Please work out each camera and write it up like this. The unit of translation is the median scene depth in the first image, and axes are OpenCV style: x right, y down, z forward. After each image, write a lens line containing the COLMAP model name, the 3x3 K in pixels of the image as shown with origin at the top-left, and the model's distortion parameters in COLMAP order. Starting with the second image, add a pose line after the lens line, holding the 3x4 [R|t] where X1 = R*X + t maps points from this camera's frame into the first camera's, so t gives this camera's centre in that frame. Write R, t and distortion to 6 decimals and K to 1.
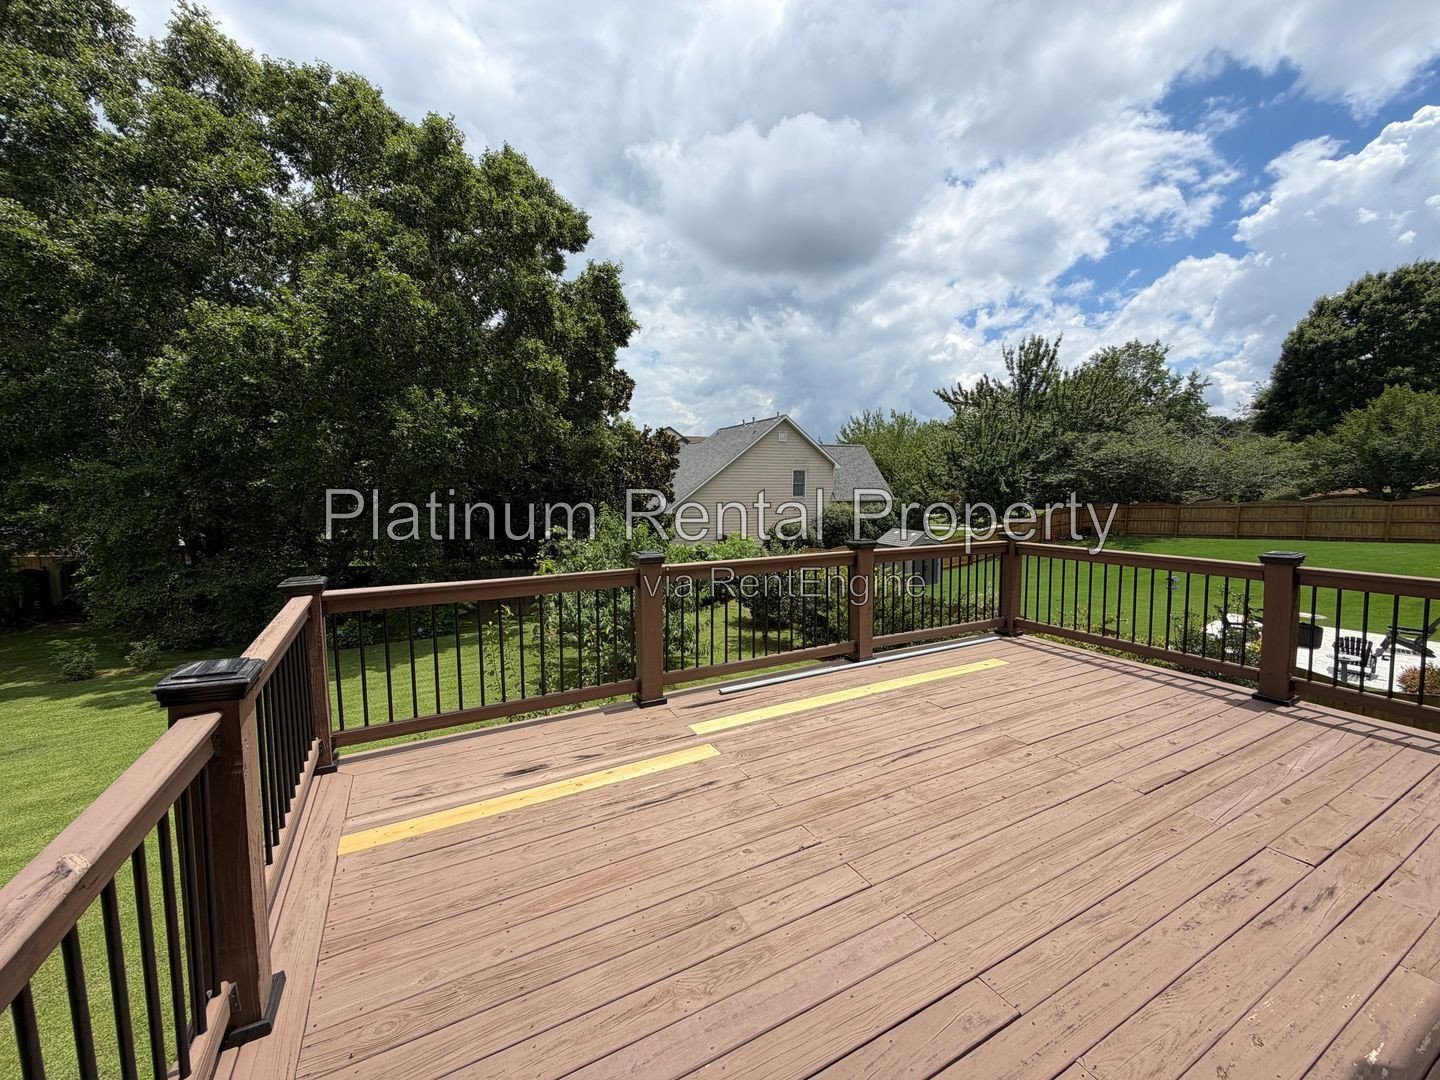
lens RADIAL K [[572.1, 0, 714.9], [0, 572.1, 541.3], [0, 0, 1]] dist [0.001882, -0.000607]
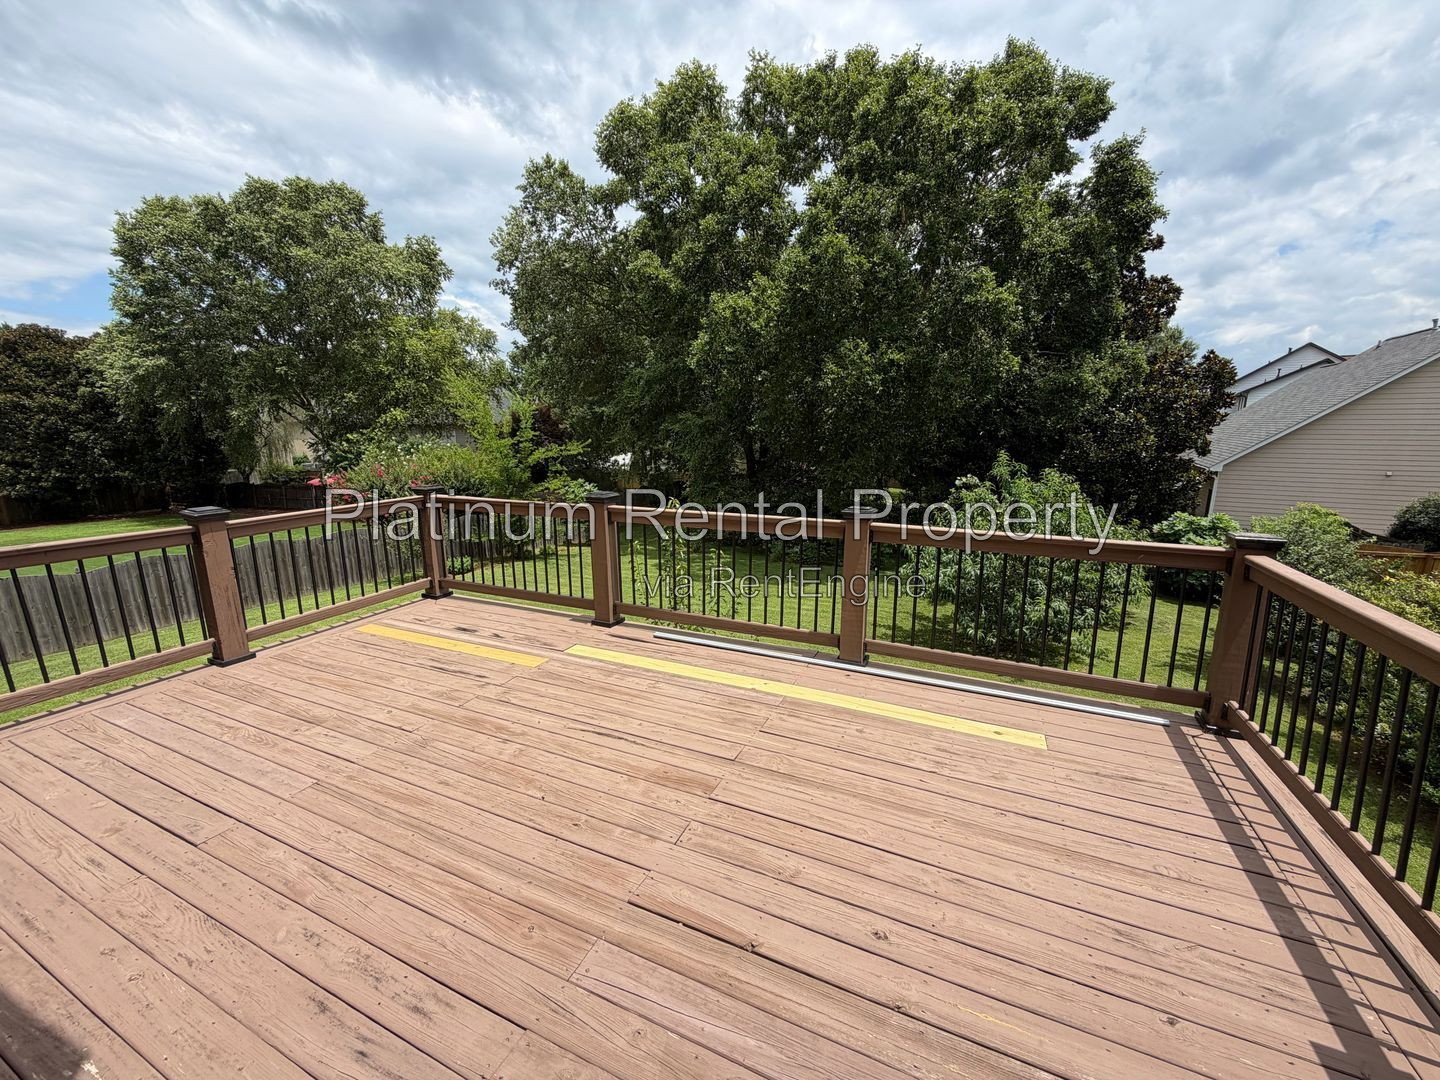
lens RADIAL K [[572.1, 0, 721.9], [0, 572.1, 541.7], [0, 0, 1]] dist [0.001882, -0.000607]
pose [[0.608852, 0.157050, -0.777582, 0.279075], [-0.081562, 0.987406, 0.135565, -0.017517], [0.789079, -0.019118, 0.613994, 0.148434]]
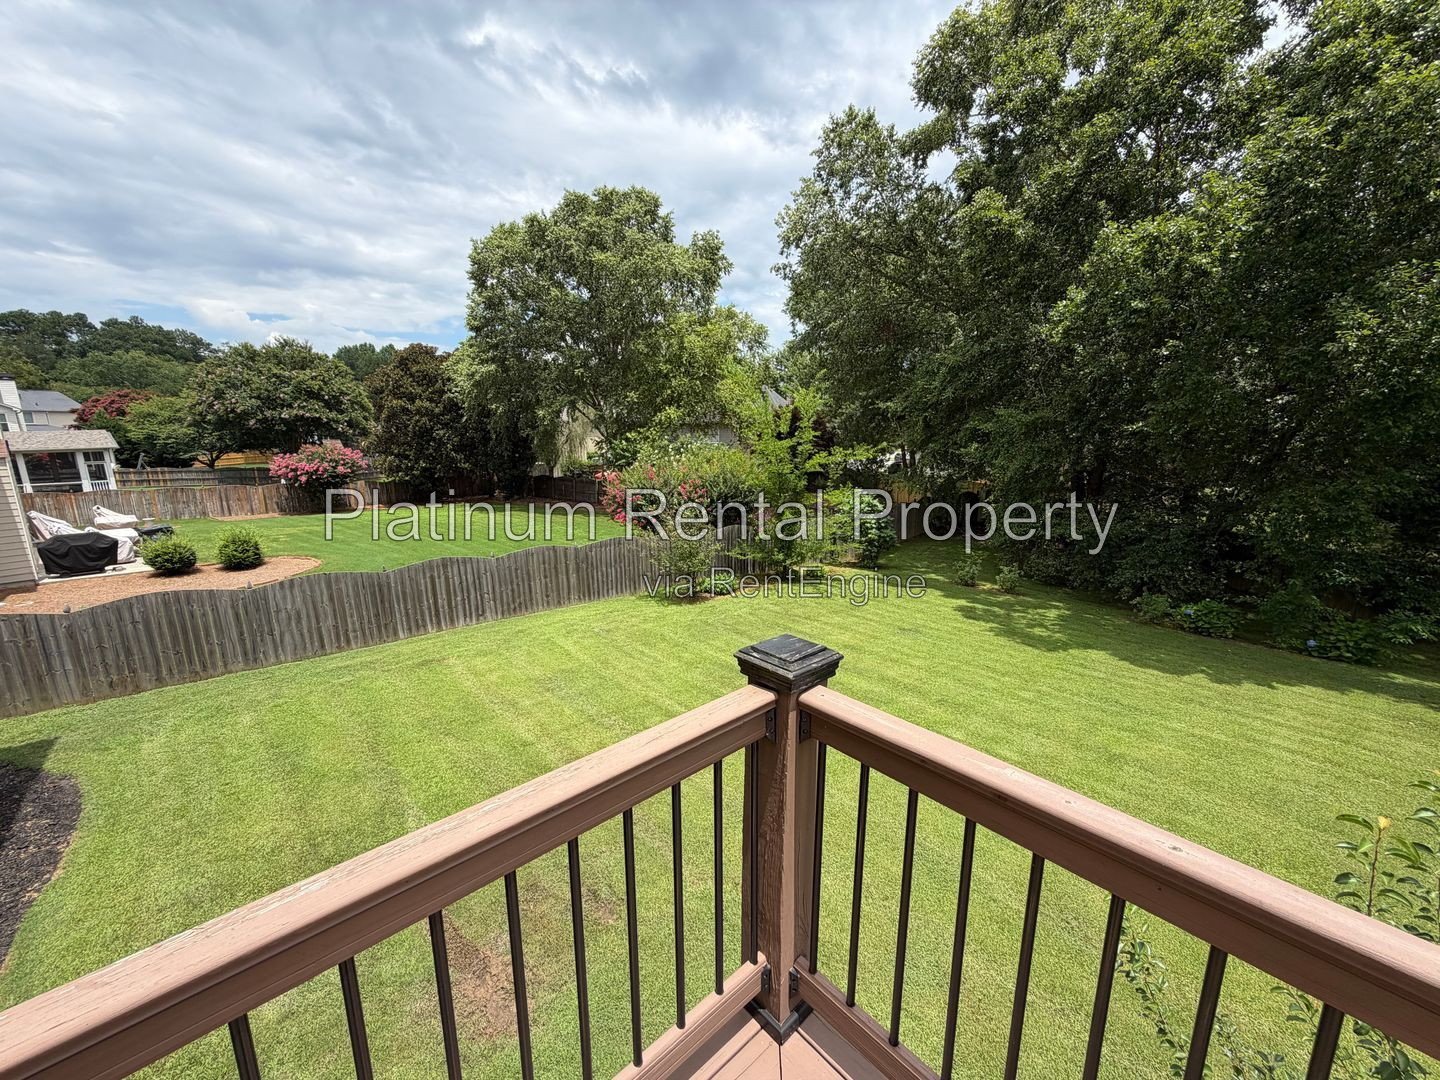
lens RADIAL K [[572.1, 0, 721.0], [0, 572.1, 541.0], [0, 0, 1]] dist [0.001882, -0.000607]
pose [[0.235828, 0.192722, -0.952493, -0.070776], [-0.099511, 0.979775, 0.173604, -0.021237], [0.966687, 0.053843, 0.250236, 0.190318]]
